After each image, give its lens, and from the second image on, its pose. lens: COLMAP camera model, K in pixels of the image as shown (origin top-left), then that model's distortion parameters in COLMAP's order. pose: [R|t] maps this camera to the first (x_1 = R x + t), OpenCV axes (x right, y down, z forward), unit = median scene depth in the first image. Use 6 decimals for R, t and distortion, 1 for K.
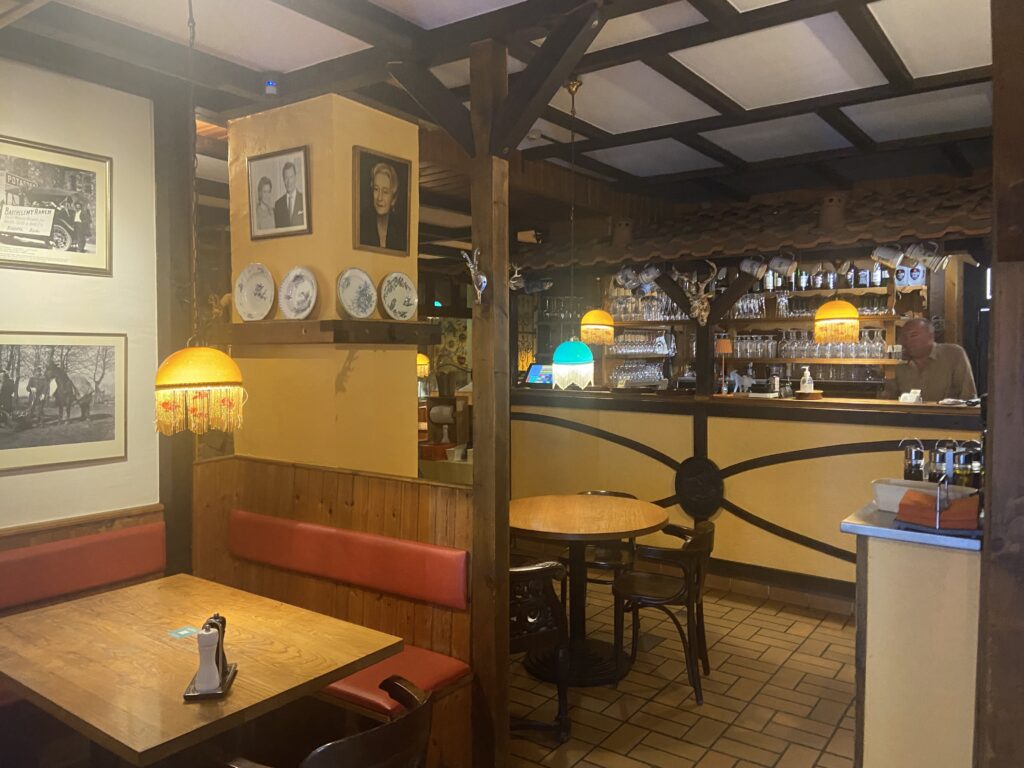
lens RADIAL K [[794.2, 0, 495.8], [0, 794.2, 377.0], [0, 0, 1]] dist [0.106922, -0.140325]
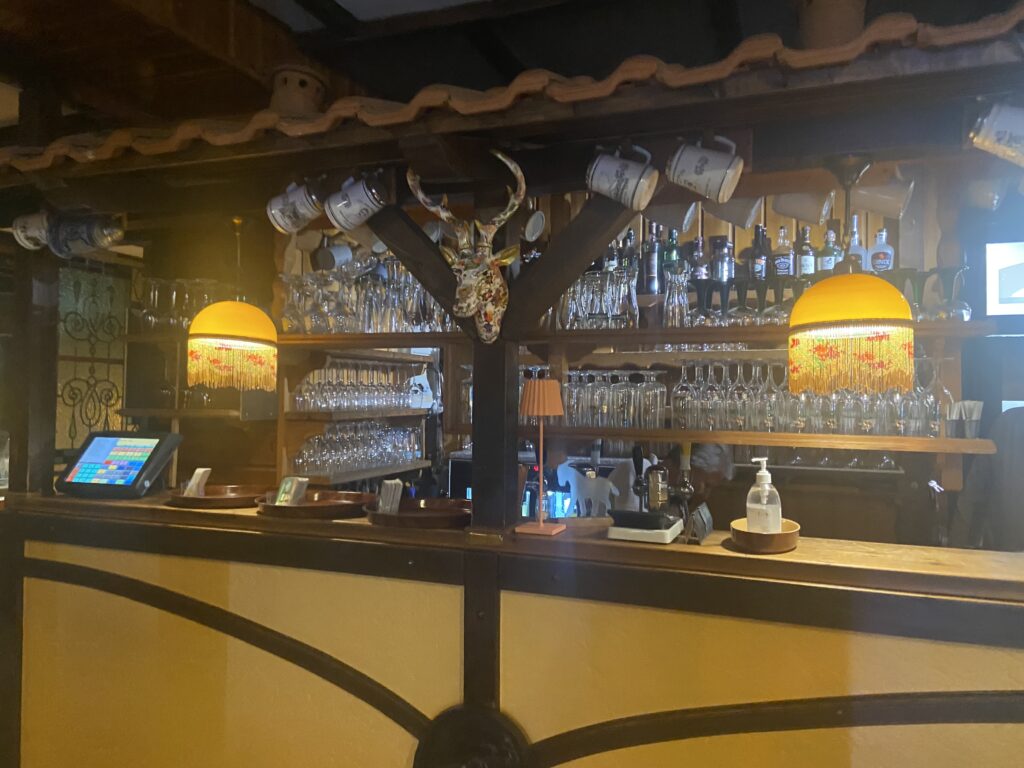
lens RADIAL K [[794.2, 0, 511.5], [0, 794.2, 379.6], [0, 0, 1]] dist [0.106922, -0.140325]
pose [[0.965765, 0.013383, 0.259074, 0.171254], [-0.000052, 0.998678, -0.051394, -0.027458], [-0.259420, 0.049621, 0.964489, 0.634425]]
